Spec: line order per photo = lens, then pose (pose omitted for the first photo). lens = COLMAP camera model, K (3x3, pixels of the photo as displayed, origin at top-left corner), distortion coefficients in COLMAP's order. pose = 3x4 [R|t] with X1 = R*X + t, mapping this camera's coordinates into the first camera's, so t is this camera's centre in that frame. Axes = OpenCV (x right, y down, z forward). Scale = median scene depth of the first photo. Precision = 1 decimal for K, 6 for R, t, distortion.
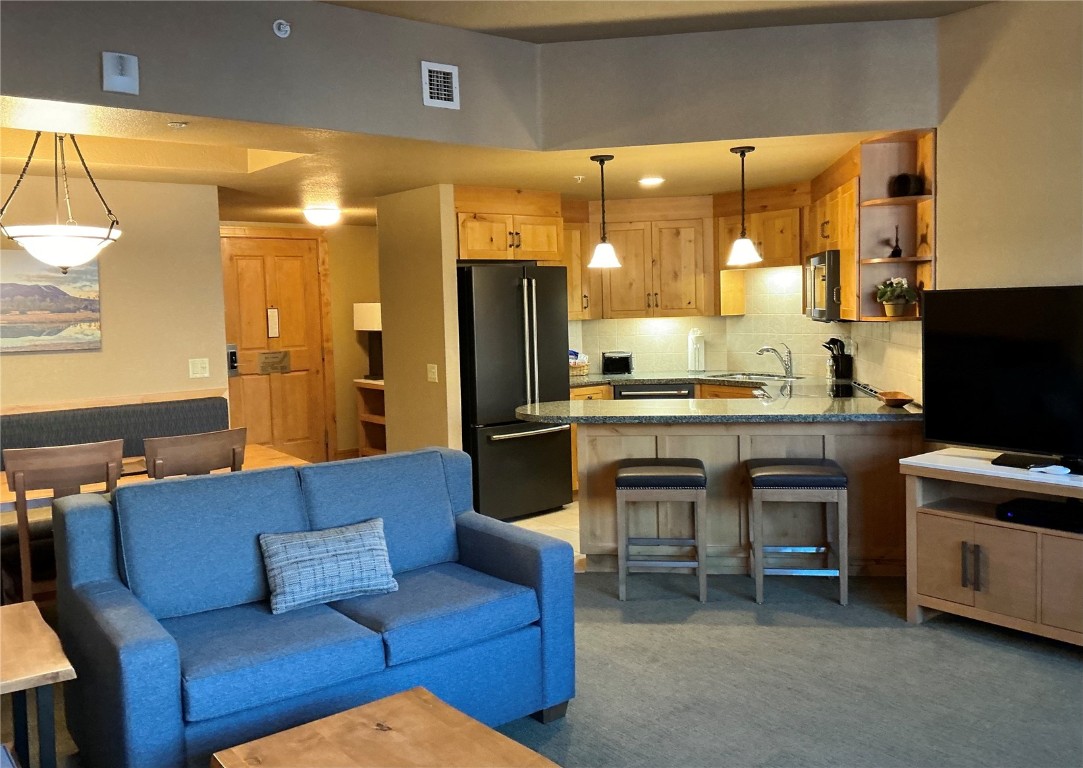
lens RADIAL K [[921.2, 0, 546.0], [0, 921.2, 378.5], [0, 0, 1]] dist [-0.012121, -0.019044]
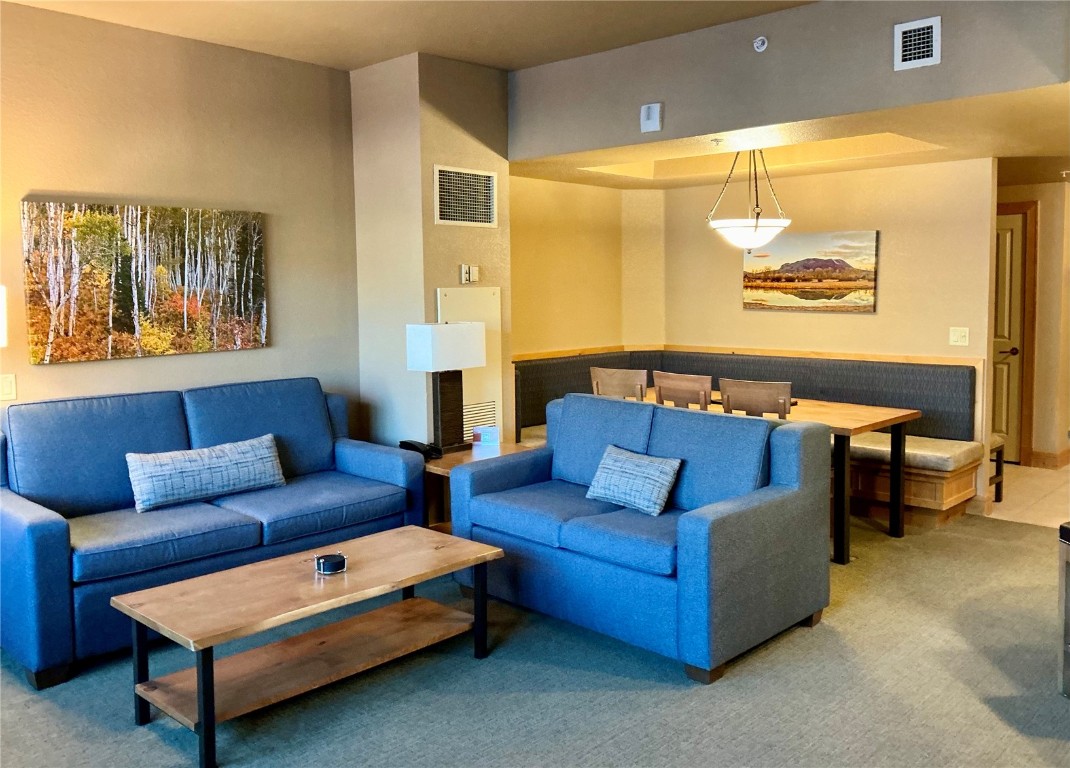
lens RADIAL K [[910.2, 0, 540.0], [0, 910.2, 375.6], [0, 0, 1]] dist [-0.012121, -0.019044]
pose [[0.124837, 0.119173, -0.984994, 0.655041], [-0.074363, 0.991092, 0.110486, -0.051399], [0.989387, 0.059455, 0.132587, 0.444500]]
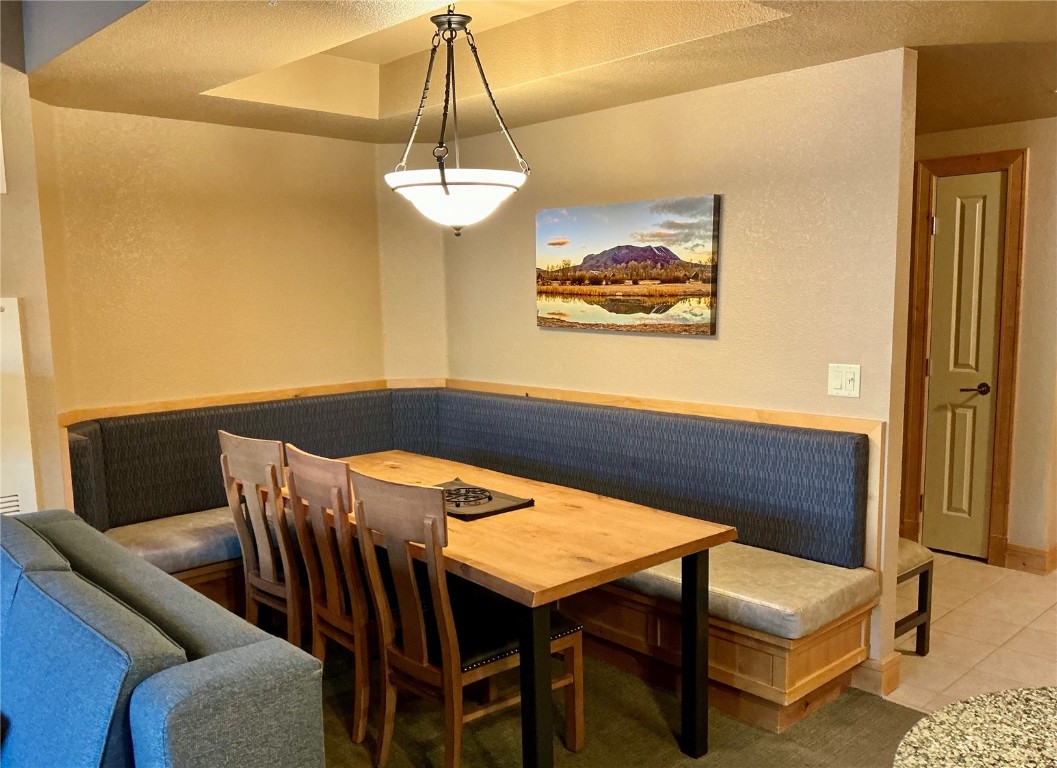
lens RADIAL K [[903.1, 0, 516.7], [0, 903.1, 425.9], [0, 0, 1]] dist [0.019125, -0.023476]
pose [[0.062673, 0.173816, -0.982782, 0.208657], [-0.066828, 0.983238, 0.169635, -0.075397], [0.995794, 0.055045, 0.073239, 0.843378]]
